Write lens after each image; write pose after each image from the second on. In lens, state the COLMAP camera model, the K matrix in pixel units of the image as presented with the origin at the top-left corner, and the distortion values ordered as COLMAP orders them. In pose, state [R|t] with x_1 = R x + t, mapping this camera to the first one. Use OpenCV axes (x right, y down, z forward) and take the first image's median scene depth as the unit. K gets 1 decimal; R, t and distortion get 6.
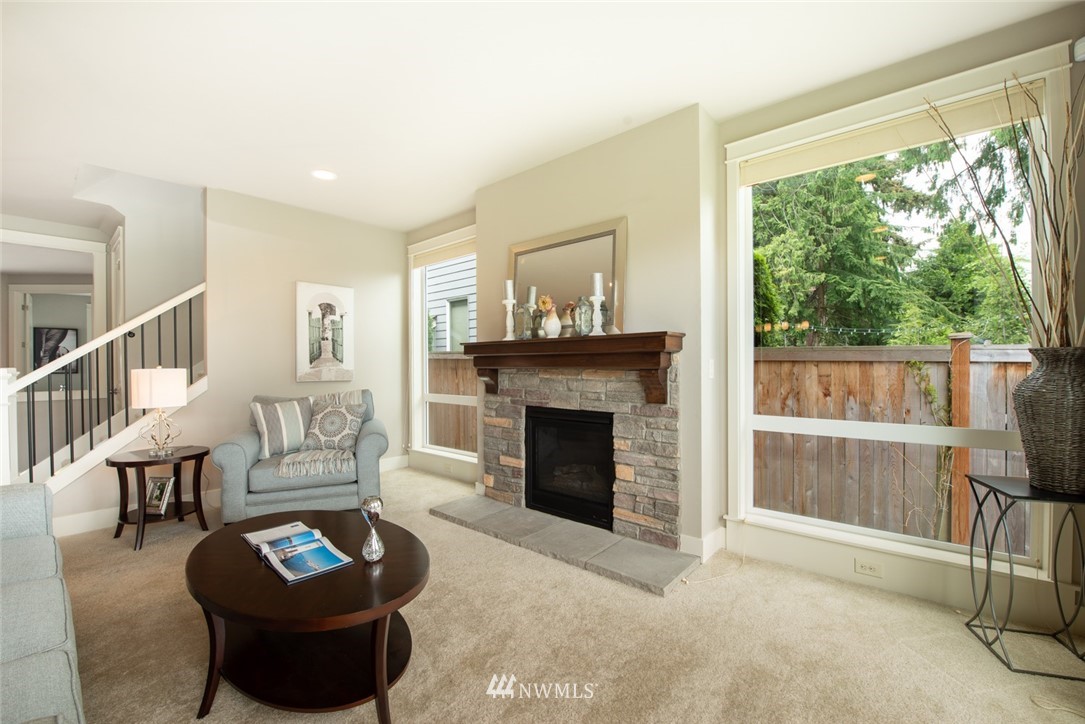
lens RADIAL K [[442.8, 0, 544.4], [0, 442.8, 362.7], [0, 0, 1]] dist [-0.004821, -0.000152]
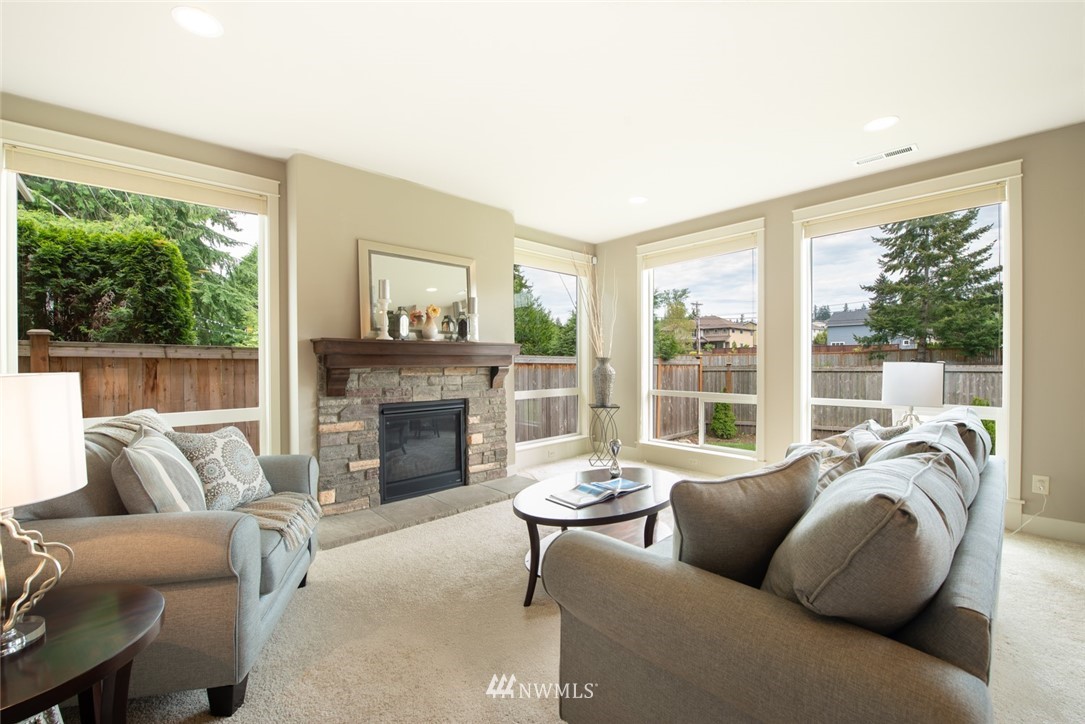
lens RADIAL K [[442.8, 0, 544.2], [0, 442.8, 362.8], [0, 0, 1]] dist [-0.004821, -0.000152]
pose [[0.116808, 0.002358, 0.993152, -1.055709], [0.001595, 0.999995, -0.002562, 0.005756], [-0.993153, 0.001883, 0.116804, 0.536628]]
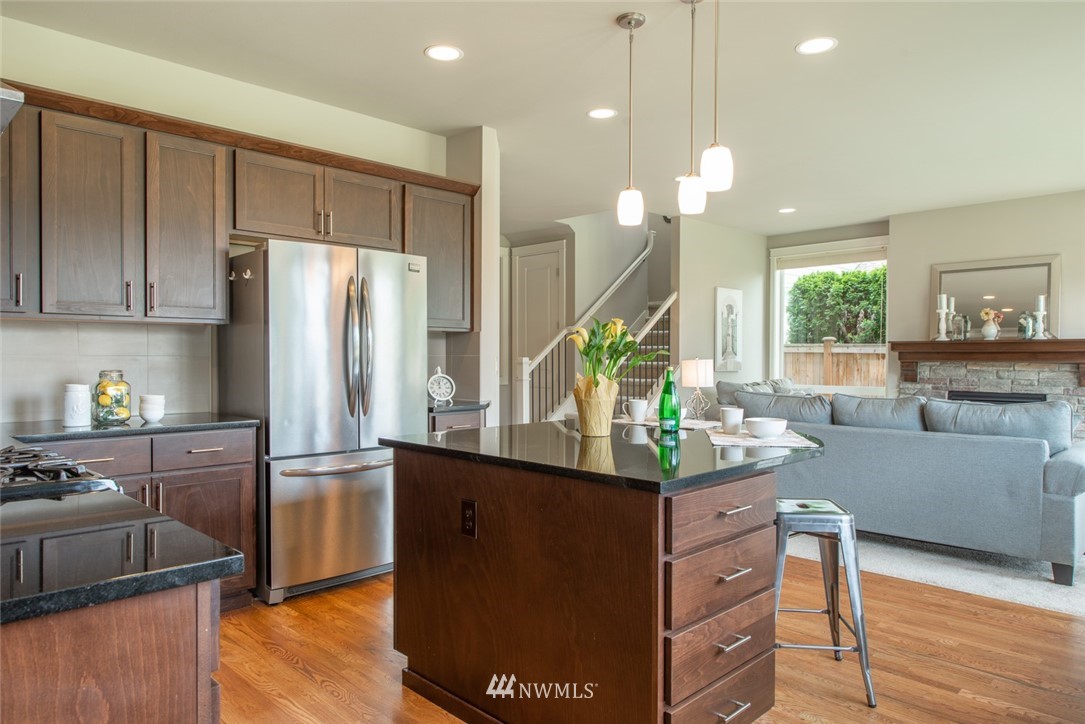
lens RADIAL K [[705.3, 0, 542.5], [0, 705.3, 360.7], [0, 0, 1]] dist [-0.001442, 0.000666]
pose [[0.997902, 0.008690, -0.064160, -1.144710], [-0.008070, 0.999918, 0.009914, -0.001405], [0.064241, -0.009376, 0.997890, -1.172332]]
